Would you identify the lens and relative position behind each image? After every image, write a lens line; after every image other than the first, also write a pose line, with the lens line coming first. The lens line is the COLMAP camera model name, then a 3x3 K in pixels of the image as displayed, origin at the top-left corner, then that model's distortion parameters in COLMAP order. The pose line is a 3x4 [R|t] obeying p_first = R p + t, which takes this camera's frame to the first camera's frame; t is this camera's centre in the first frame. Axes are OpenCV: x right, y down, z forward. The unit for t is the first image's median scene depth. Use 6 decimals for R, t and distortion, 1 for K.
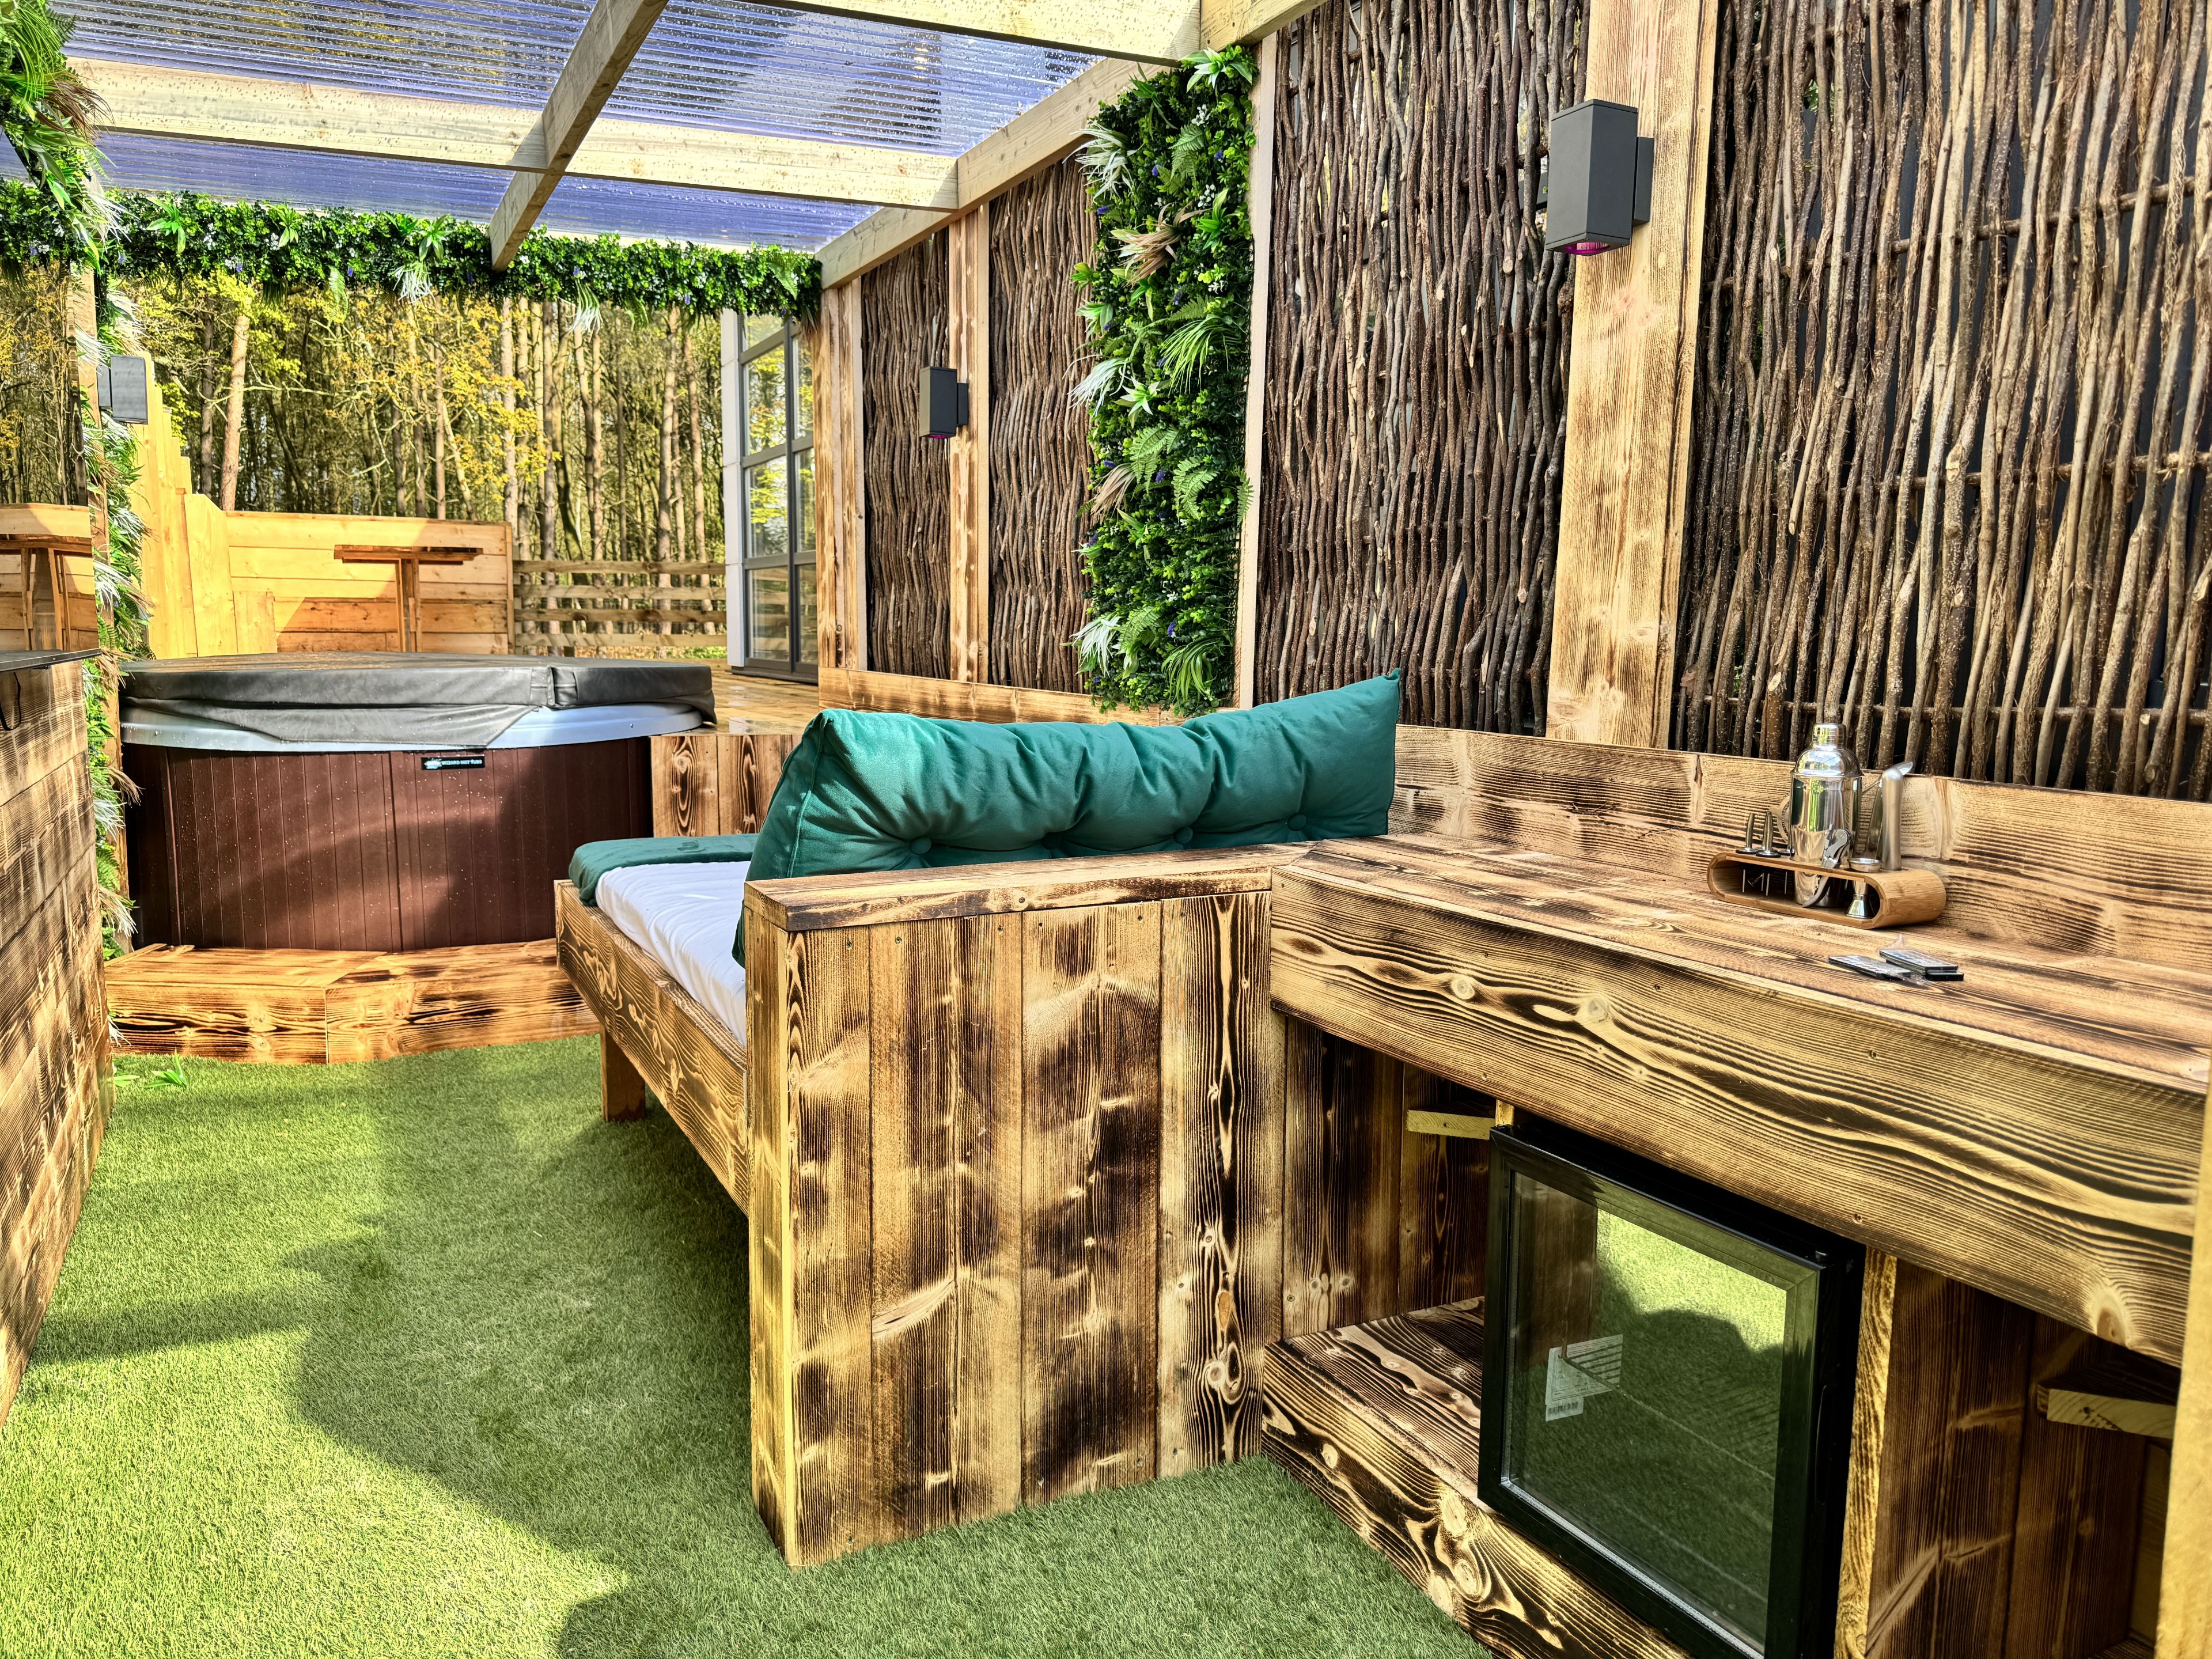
lens RADIAL K [[1553.9, 0, 1057.1], [0, 1553.9, 824.0], [0, 0, 1]] dist [0.038920, -0.008909]
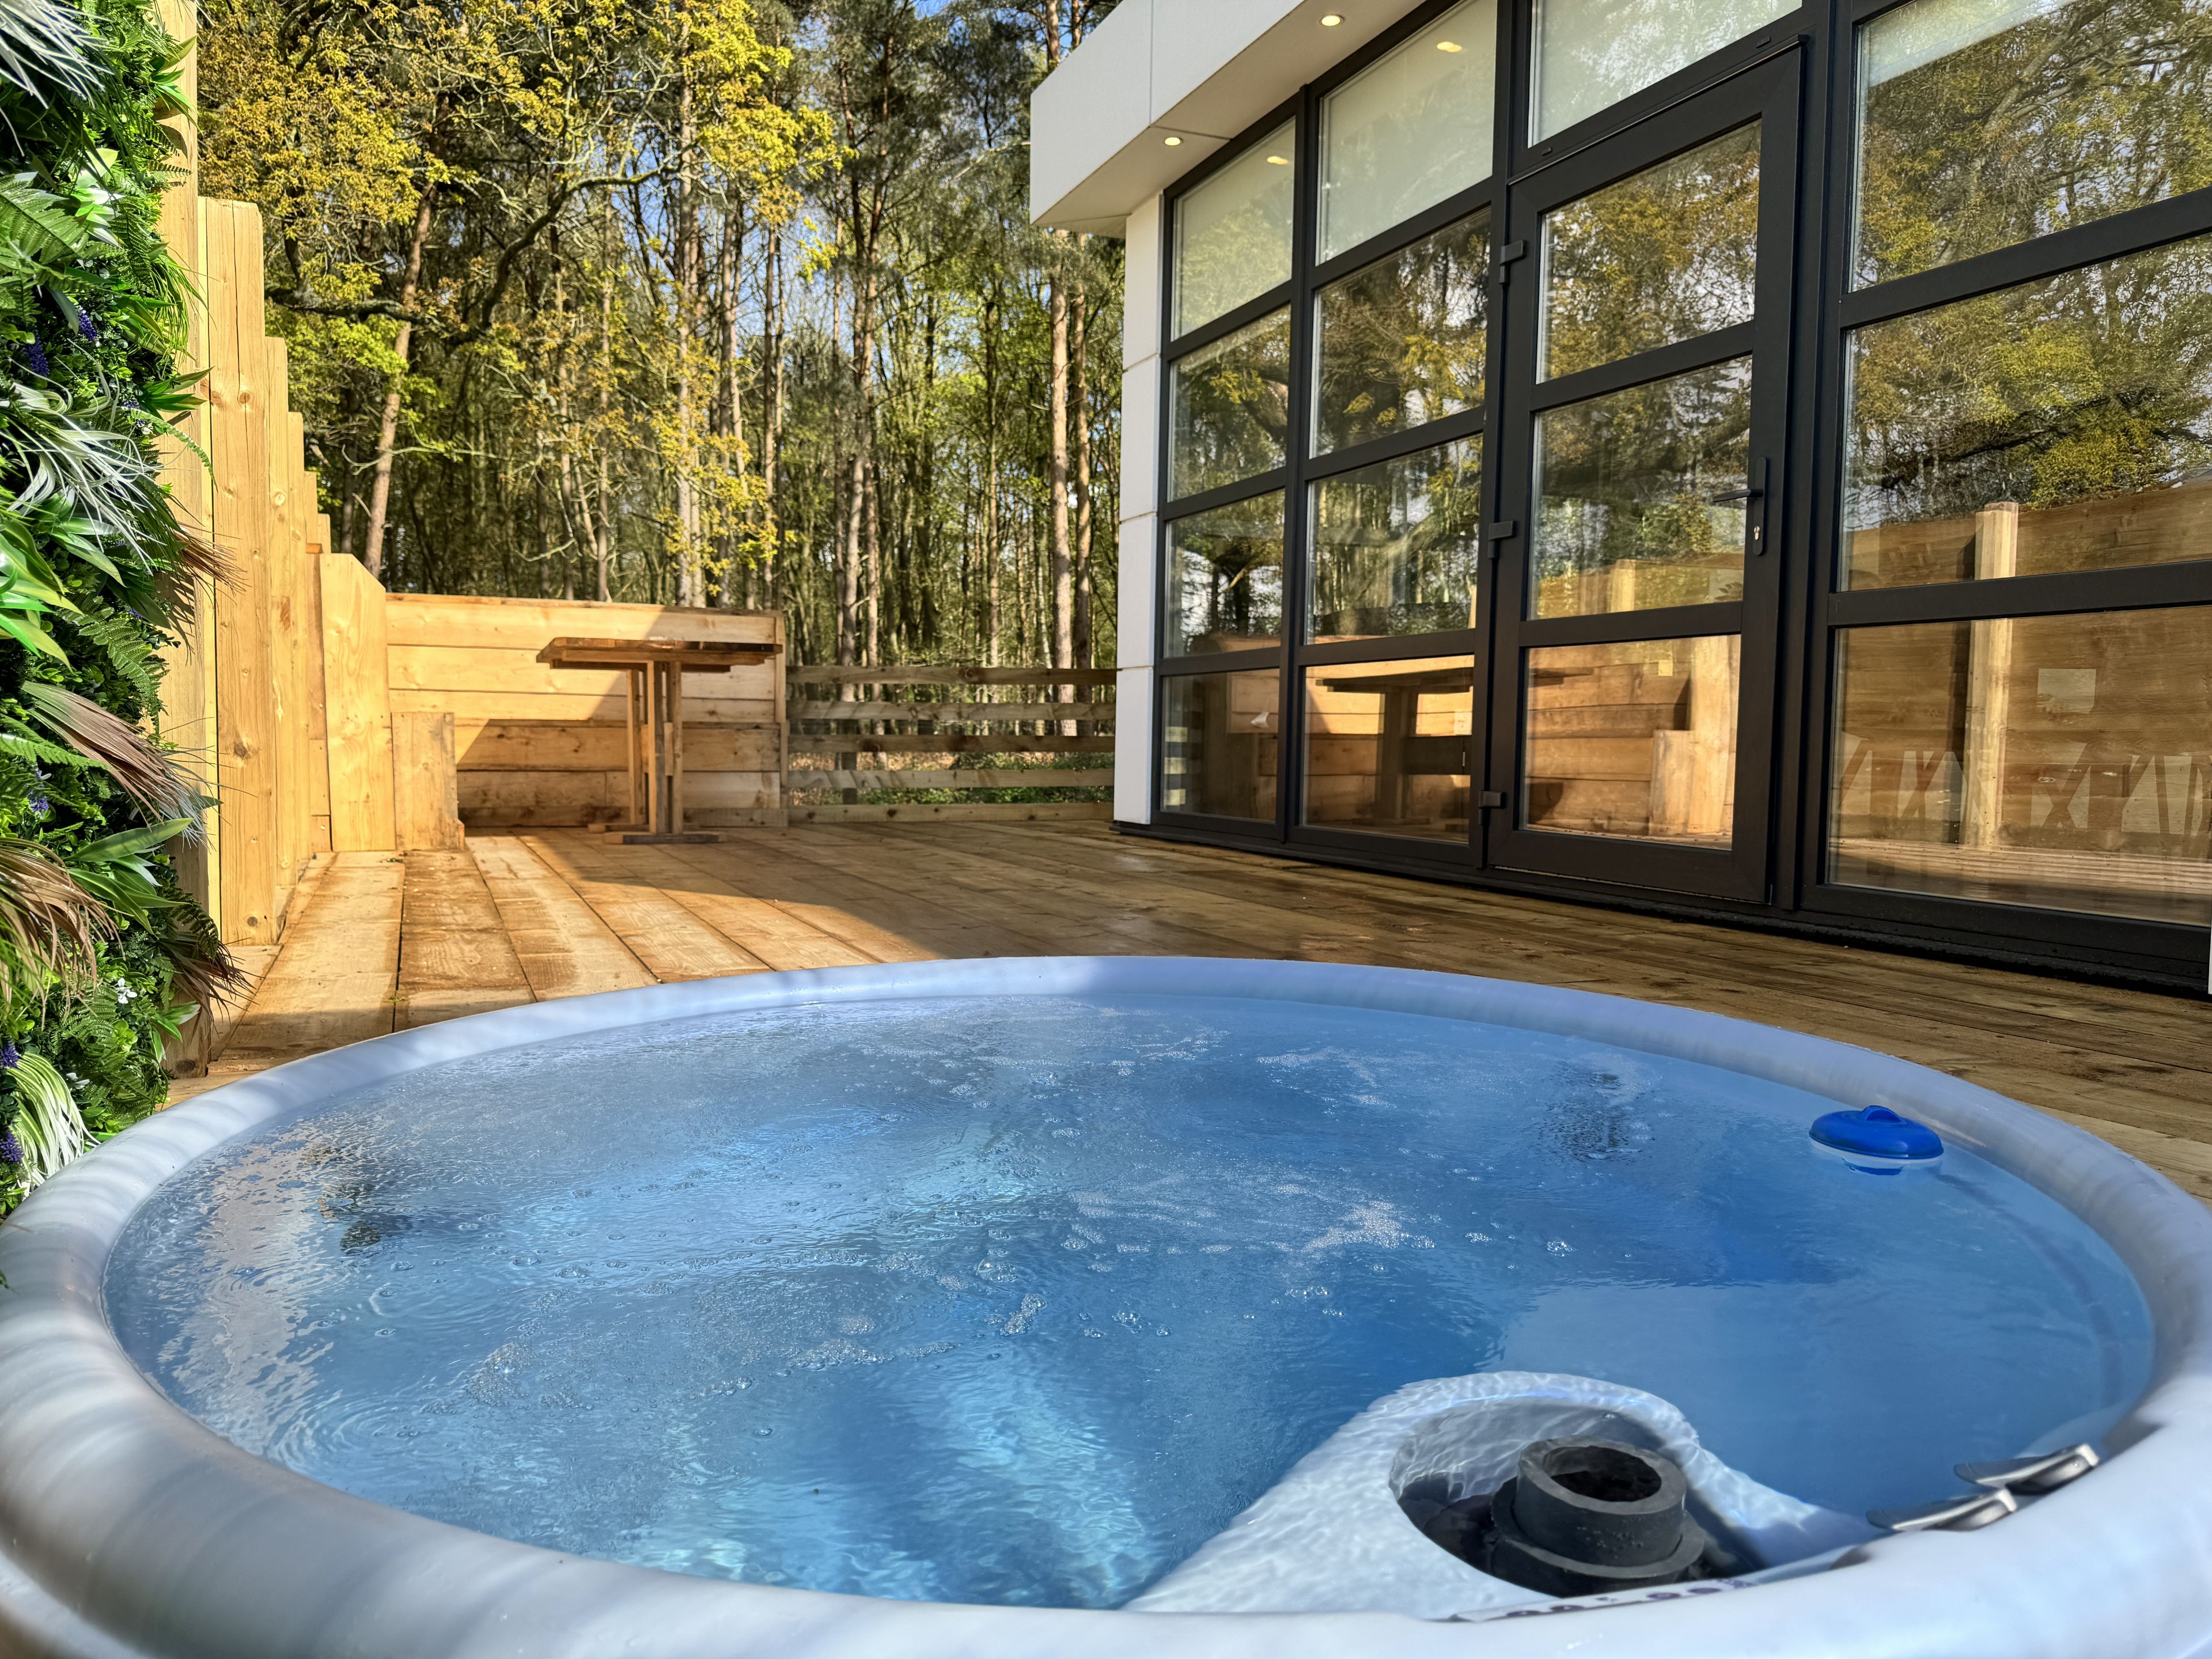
lens RADIAL K [[1553.9, 0, 1098.8], [0, 1553.9, 838.1], [0, 0, 1]] dist [0.038920, -0.008909]
pose [[0.999141, 0.003745, -0.041276, -0.186451], [-0.006228, 0.998168, -0.060186, -0.053963], [0.040975, 0.060392, 0.997333, 0.339397]]
